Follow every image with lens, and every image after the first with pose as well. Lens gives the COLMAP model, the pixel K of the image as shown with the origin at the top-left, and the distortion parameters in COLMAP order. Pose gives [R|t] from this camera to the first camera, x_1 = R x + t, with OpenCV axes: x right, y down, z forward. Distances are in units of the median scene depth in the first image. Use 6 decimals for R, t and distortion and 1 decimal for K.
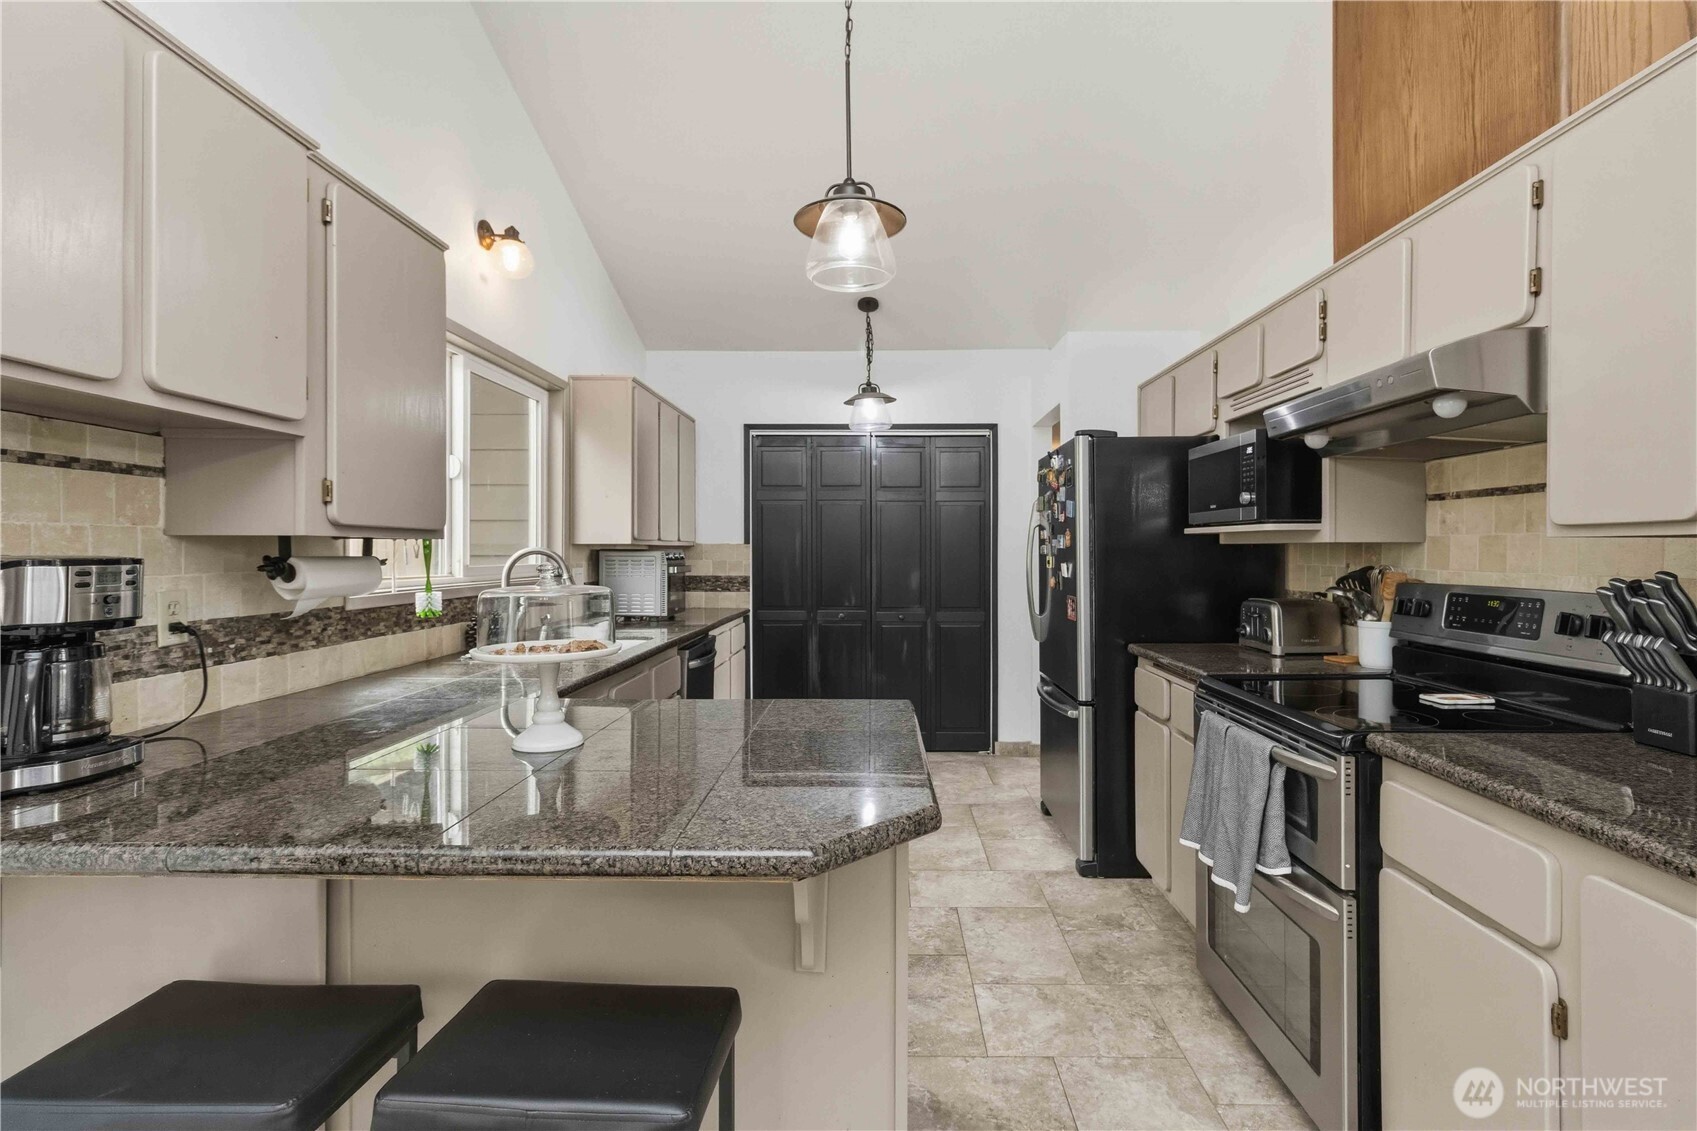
lens RADIAL K [[798.1, 0, 872.5], [0, 798.1, 552.5], [0, 0, 1]] dist [0.004083, 0.001357]
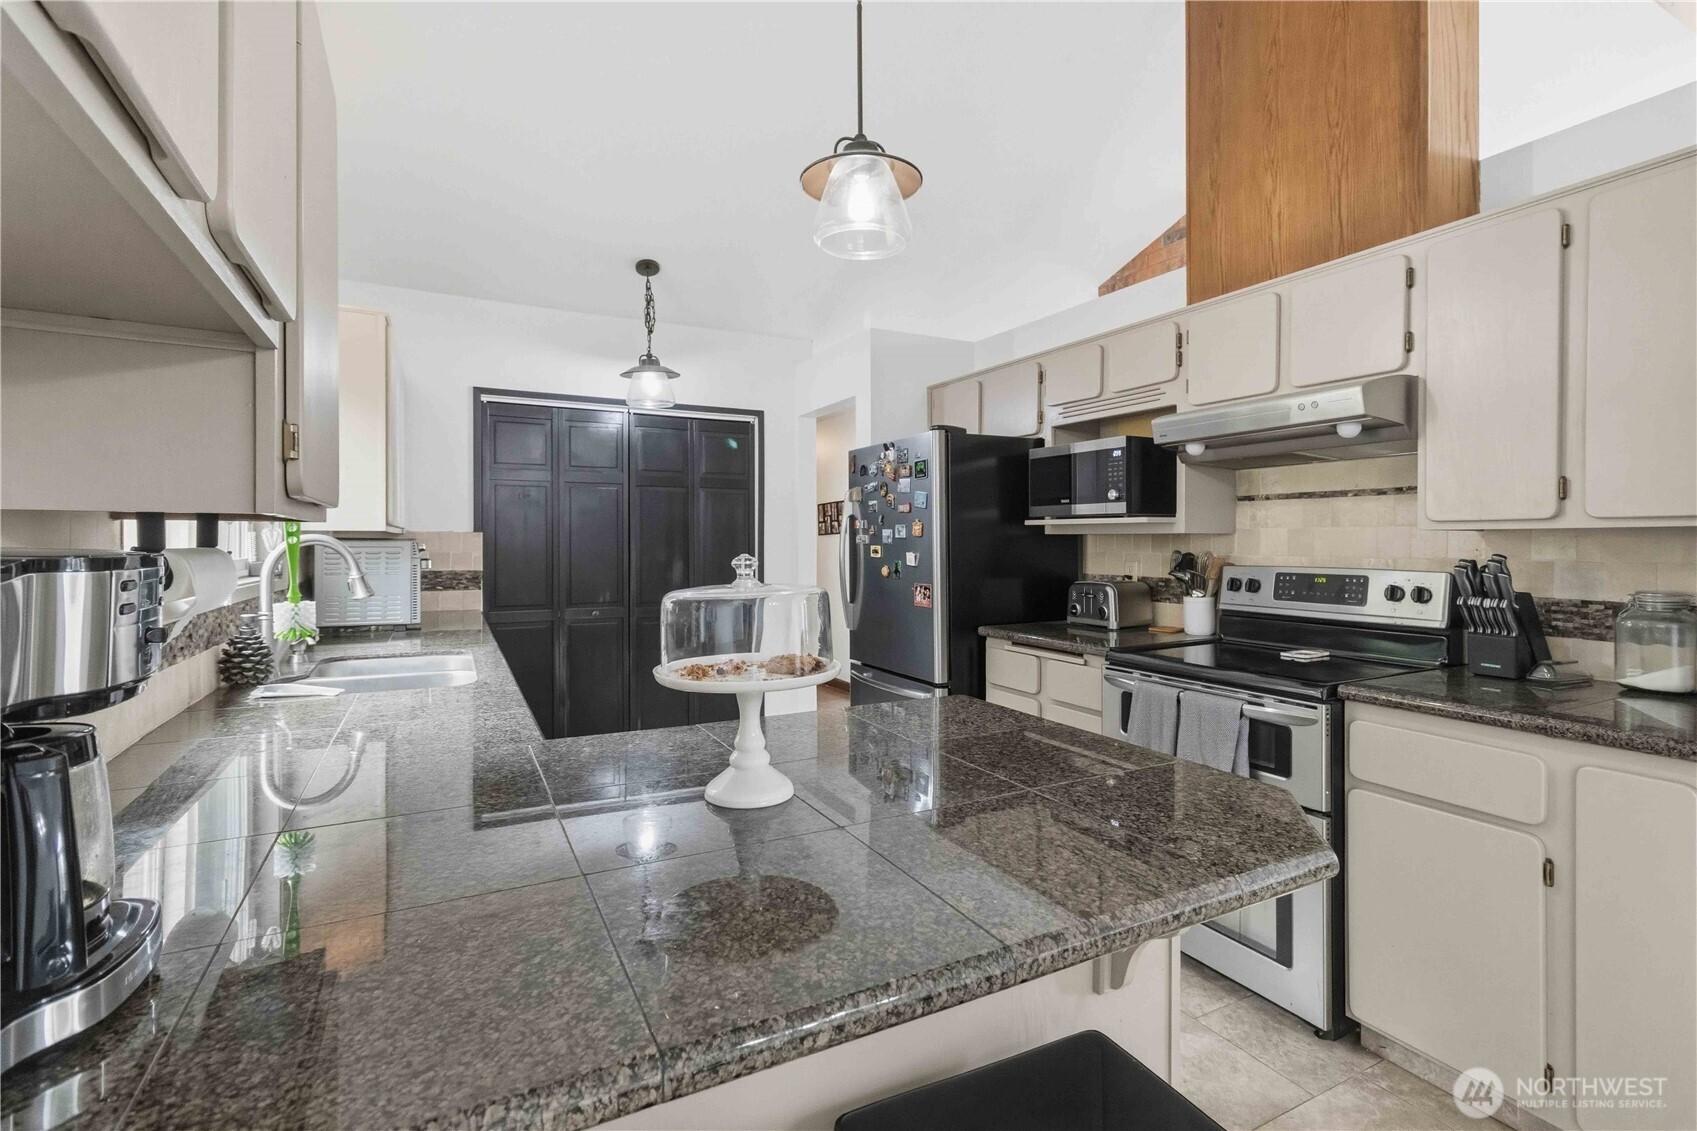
lens RADIAL K [[792.7, 0, 874.4], [0, 792.7, 545.4], [0, 0, 1]] dist [0.001146, 0.000495]
pose [[0.873127, -0.002751, 0.487485, -0.411057], [0.000919, 0.999992, 0.003998, 0.000305], [-0.487492, -0.003043, 0.873122, 0.173908]]
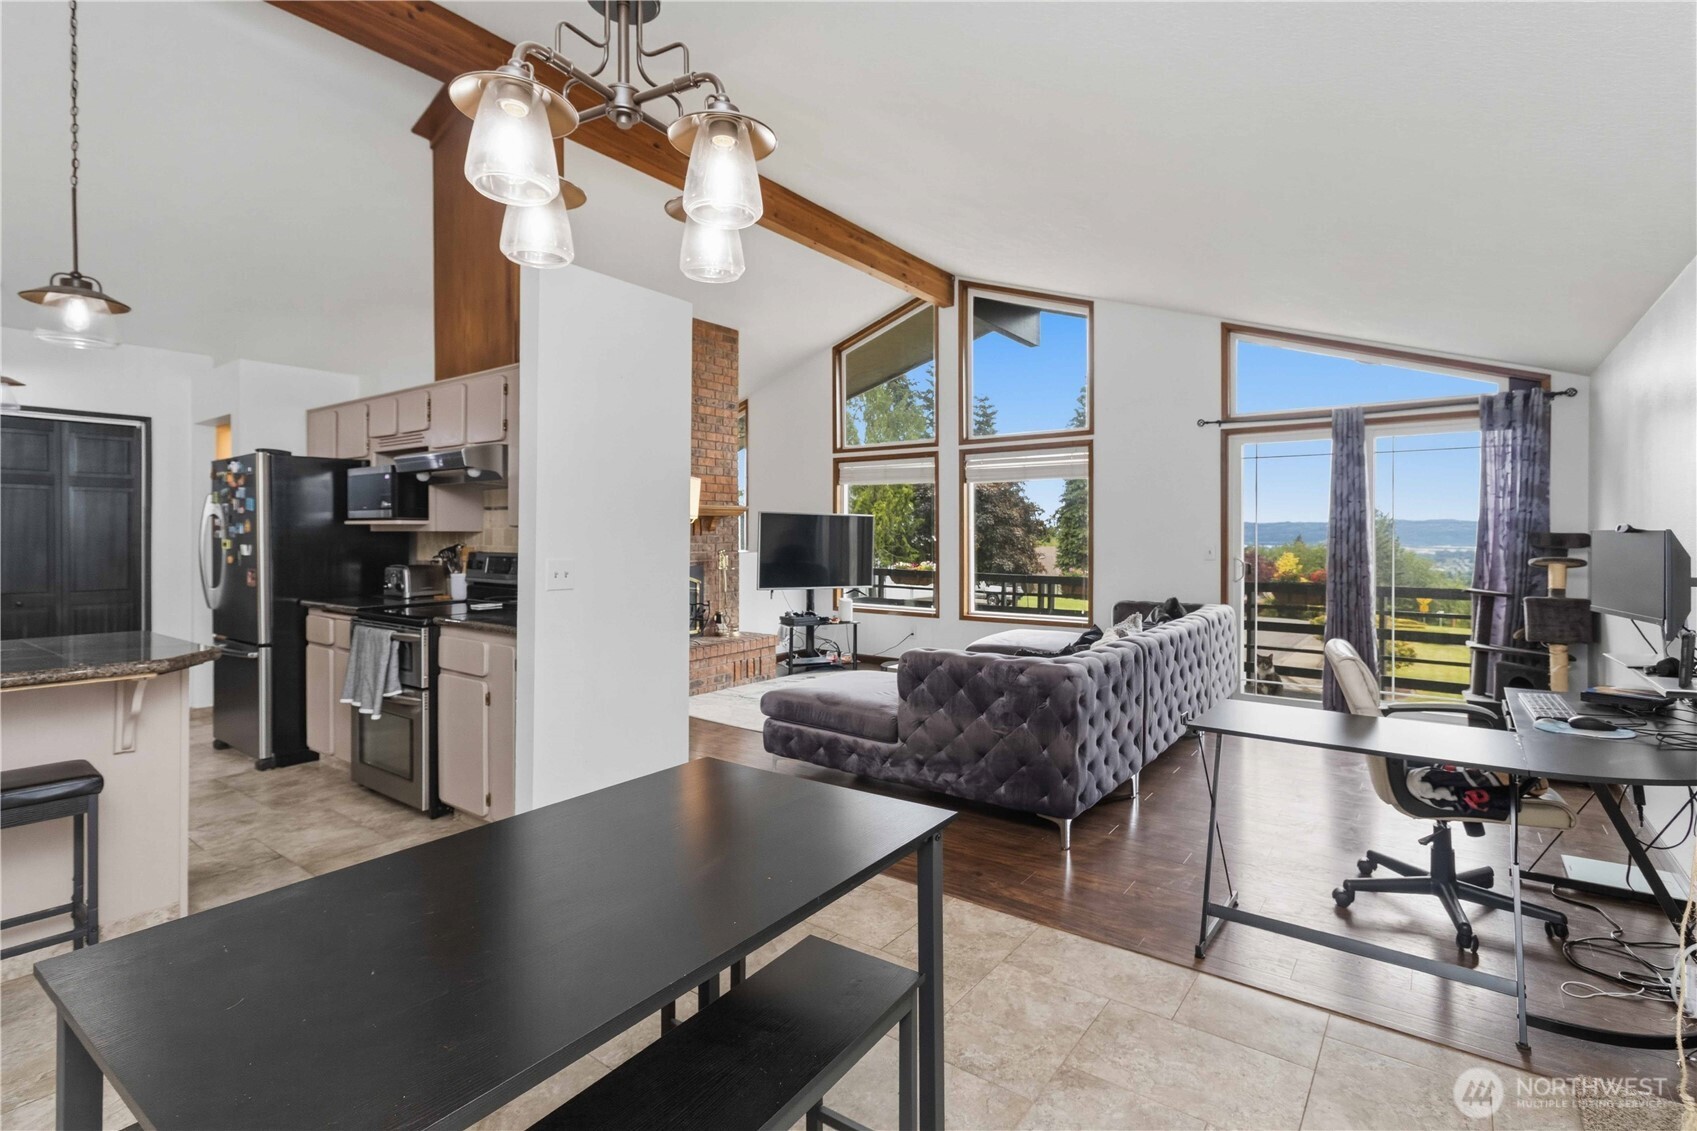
lens RADIAL K [[796.5, 0, 874.4], [0, 796.5, 535.2], [0, 0, 1]] dist [0.004943, 0.000749]
pose [[0.579131, 0.001150, 0.815234, -0.325778], [0.000417, 0.999998, -0.001707, 0.000322], [-0.815234, 0.001328, 0.579130, -0.863121]]
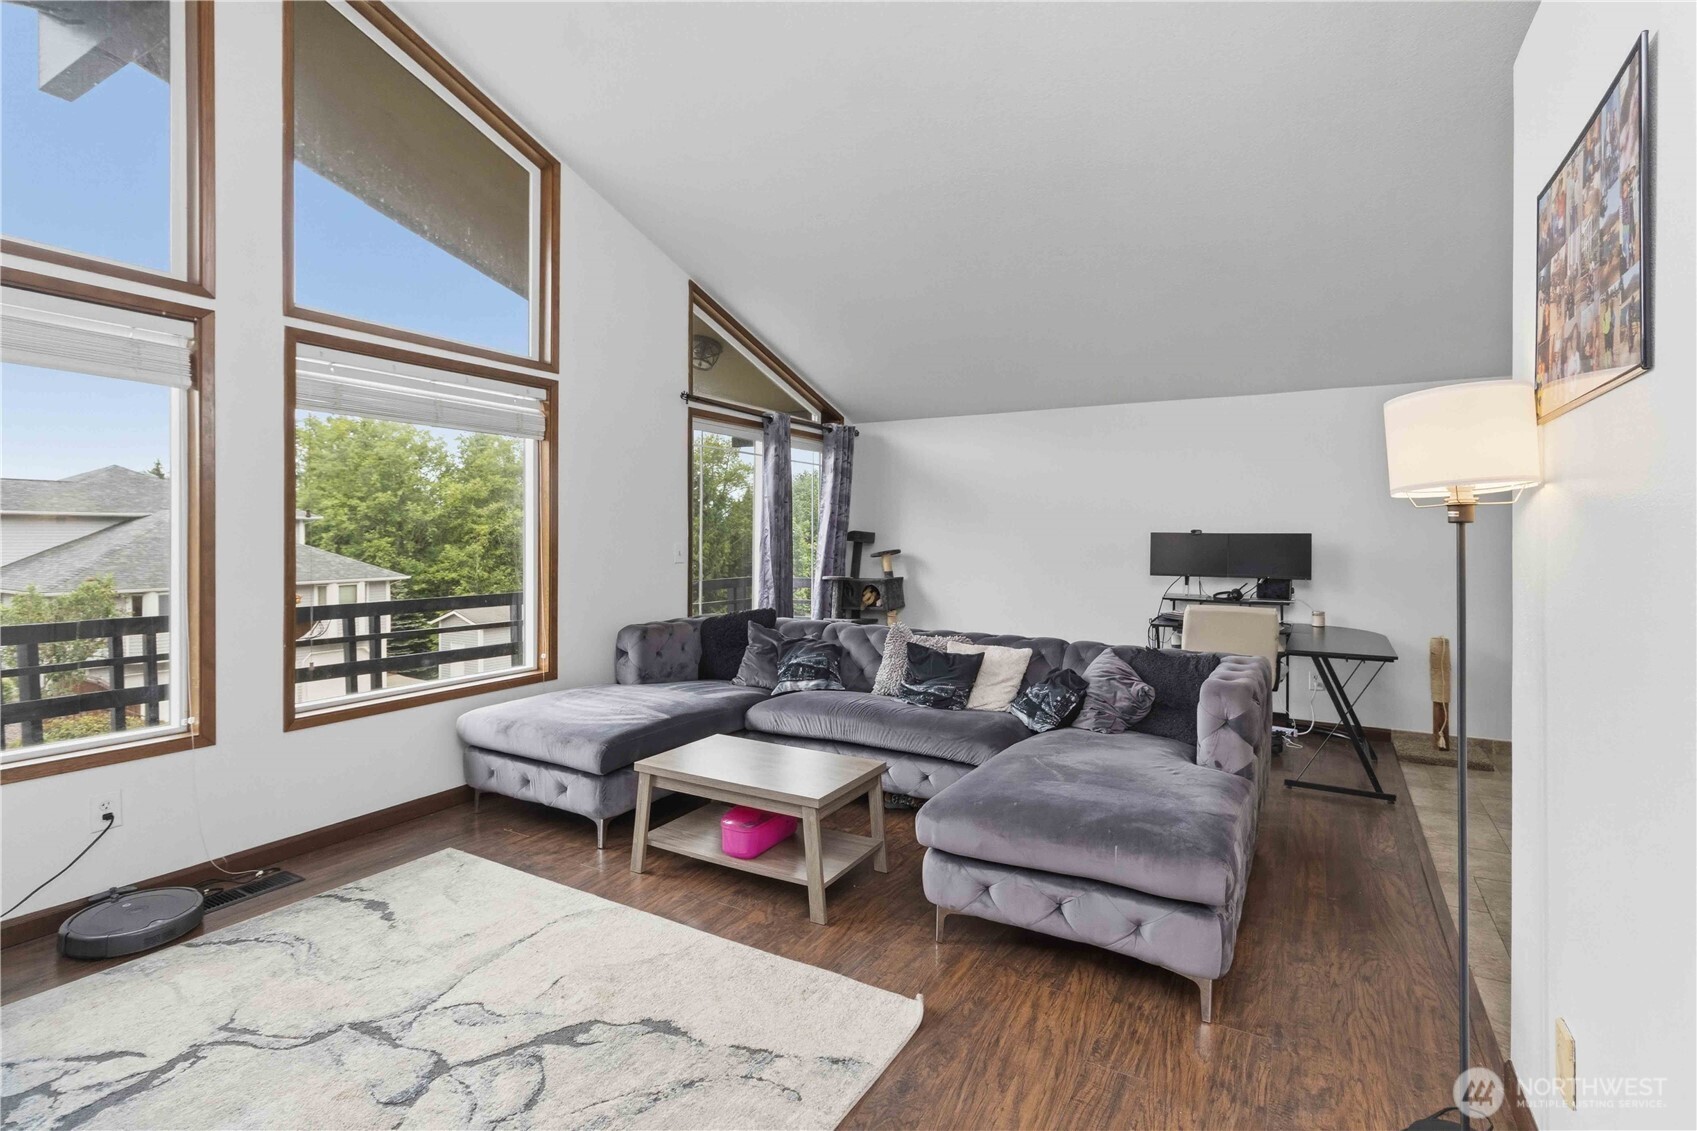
lens RADIAL K [[792.7, 0, 874.4], [0, 792.7, 545.4], [0, 0, 1]] dist [0.001146, 0.000495]
pose [[-0.875954, -0.008713, 0.482317, 0.893829], [-0.002293, 0.999901, 0.013899, -0.001119], [-0.482390, 0.011069, -0.875887, 1.275802]]
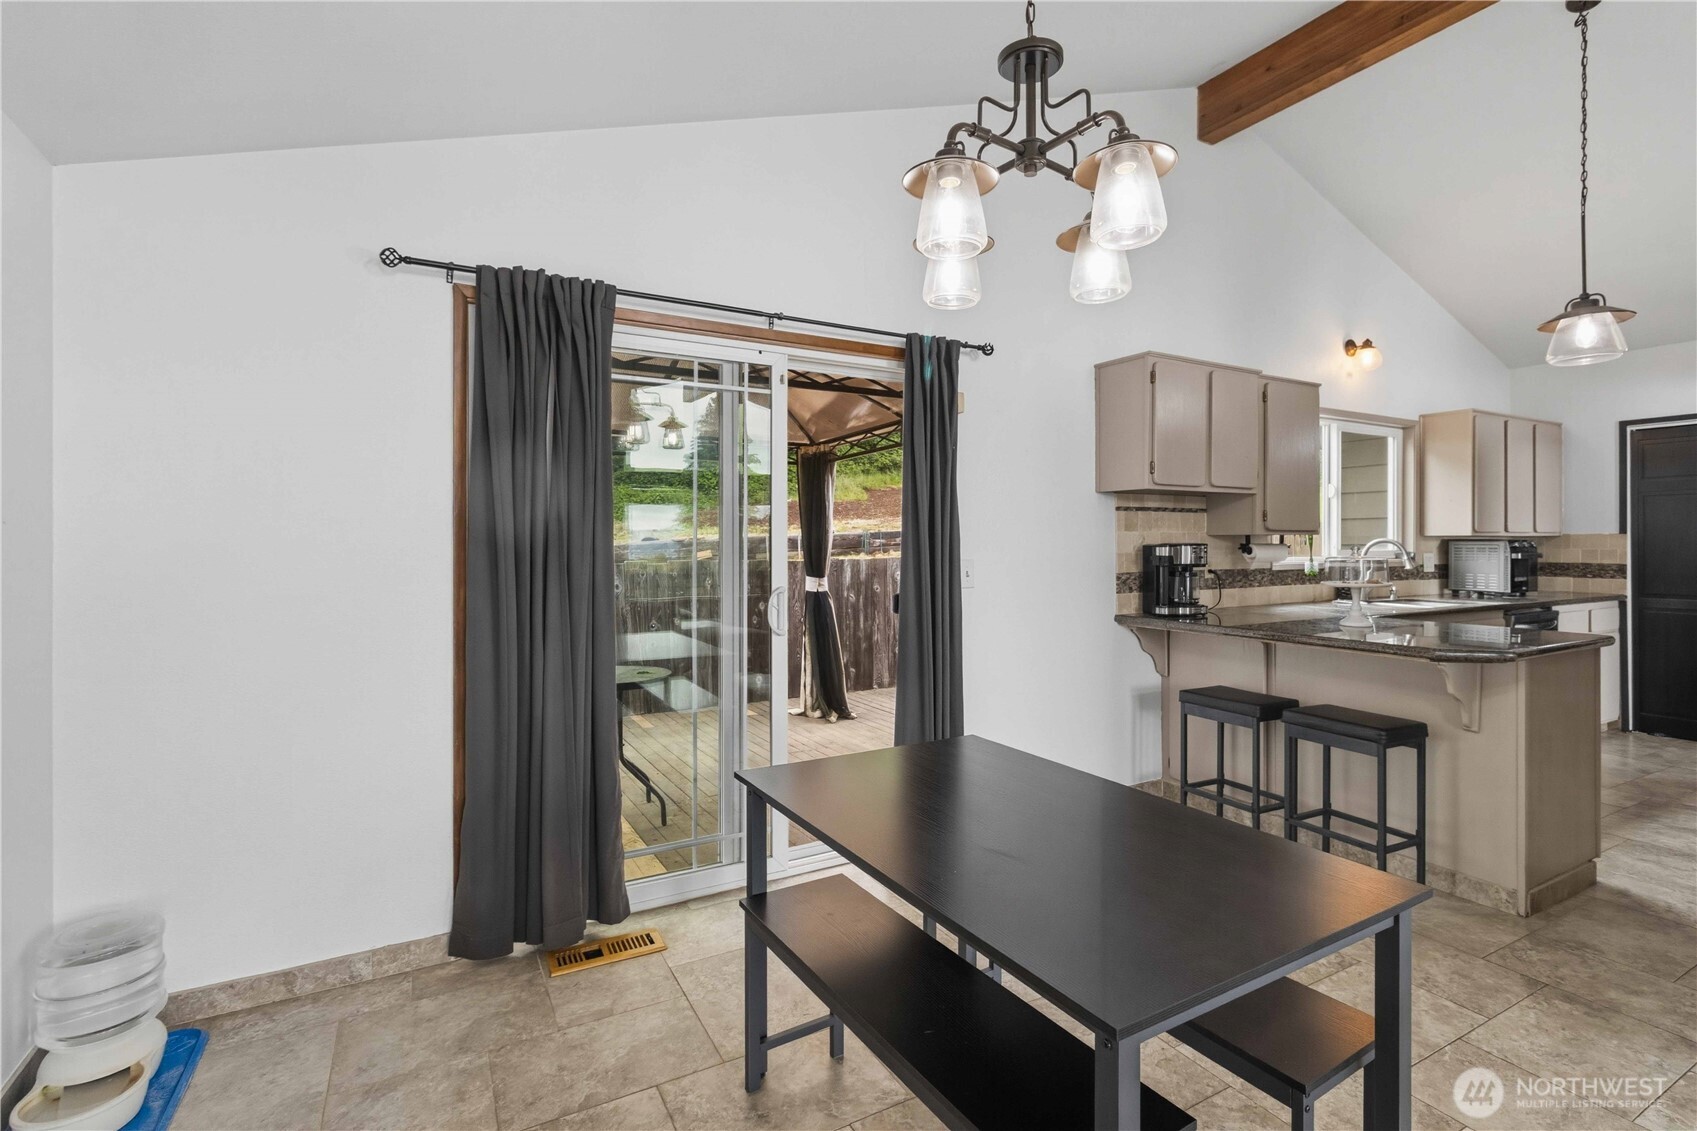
lens RADIAL K [[792.7, 0, 874.4], [0, 792.7, 545.4], [0, 0, 1]] dist [0.001146, 0.000495]
pose [[0.503751, -0.000425, -0.863849, 0.524895], [0.001341, 0.999999, 0.000290, 0.006173], [0.863848, -0.001304, 0.503752, -0.812529]]
